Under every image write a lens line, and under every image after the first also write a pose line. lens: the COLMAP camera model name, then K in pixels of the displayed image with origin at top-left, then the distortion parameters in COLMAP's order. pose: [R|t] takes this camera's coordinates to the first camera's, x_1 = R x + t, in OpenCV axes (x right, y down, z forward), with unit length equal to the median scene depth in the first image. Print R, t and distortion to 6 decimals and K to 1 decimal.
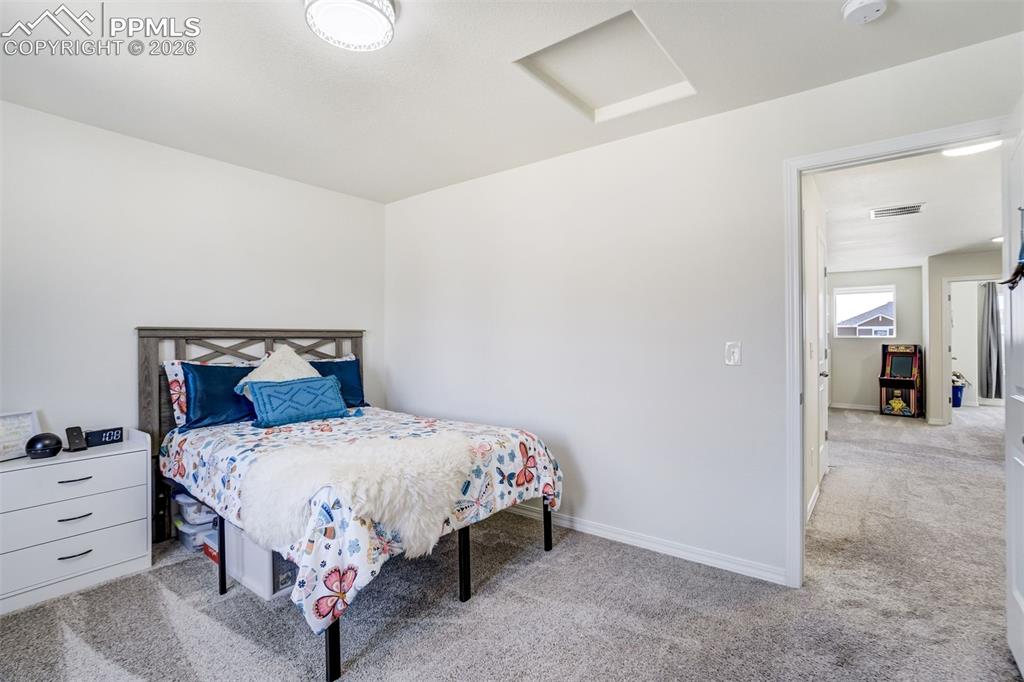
lens RADIAL K [[491.0, 0, 509.6], [0, 491.0, 336.5], [0, 0, 1]] dist [-0.003869, 0.000369]
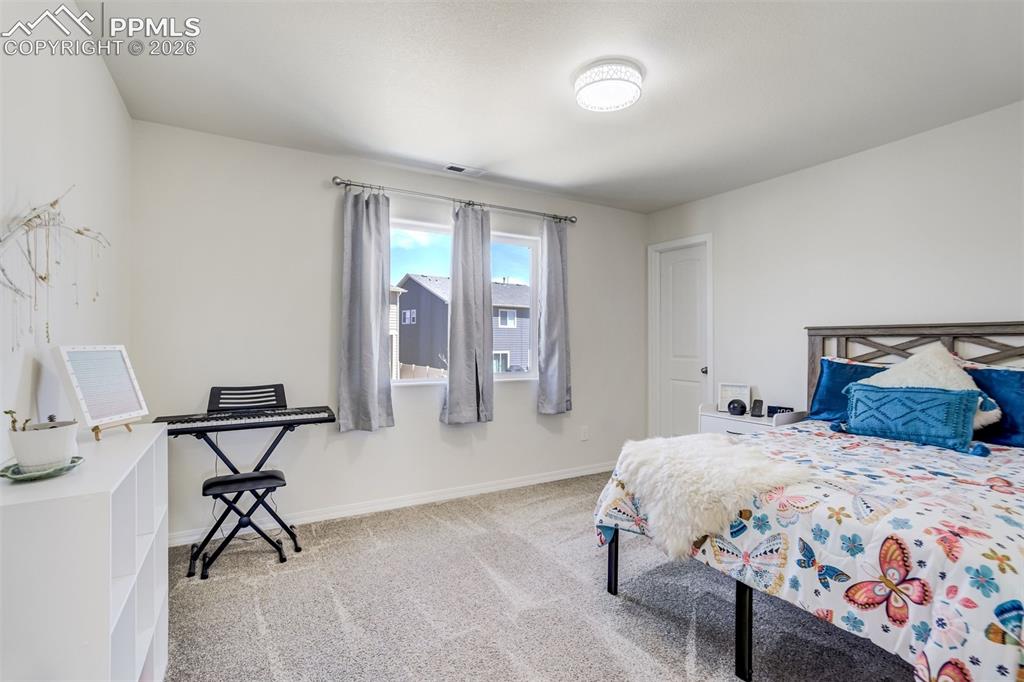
lens RADIAL K [[491.0, 0, 509.6], [0, 491.0, 336.5], [0, 0, 1]] dist [-0.003869, 0.000369]
pose [[-0.363202, 0.000322, -0.931710, 0.591436], [0.006680, 0.999975, -0.002258, 0.001435], [0.931686, -0.007044, -0.363195, 0.734807]]
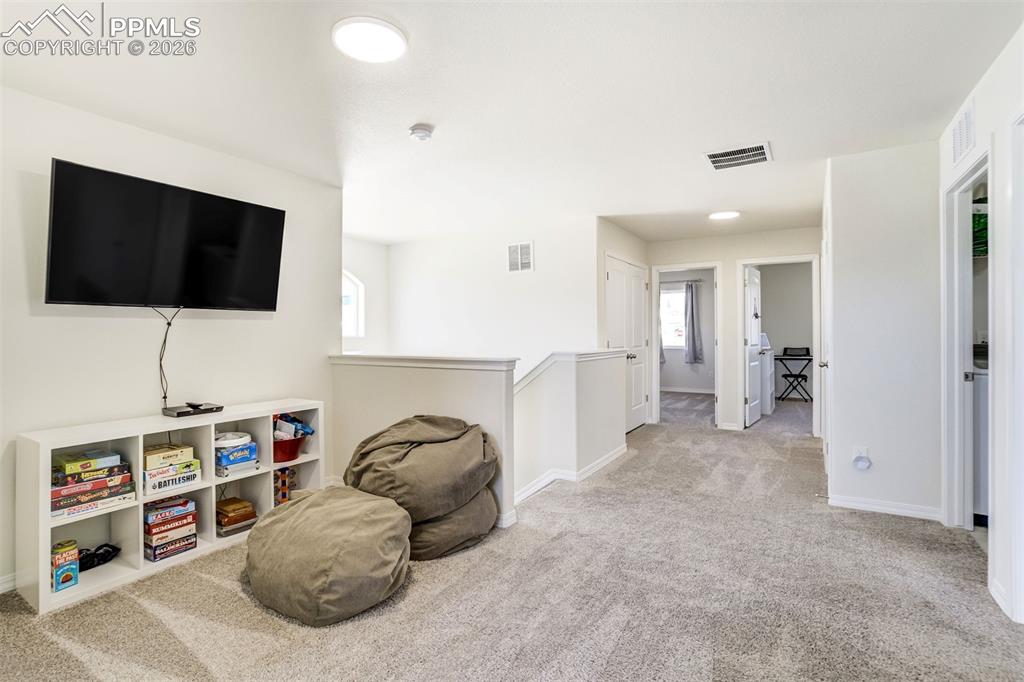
lens RADIAL K [[473.3, 0, 512.4], [0, 473.3, 334.0], [0, 0, 1]] dist [-0.018035, 0.000552]
pose [[-0.997648, 0.006293, -0.068260, 0.733595], [0.006570, 0.999971, -0.003833, 0.001164], [0.068234, -0.004272, -0.997660, 0.958050]]
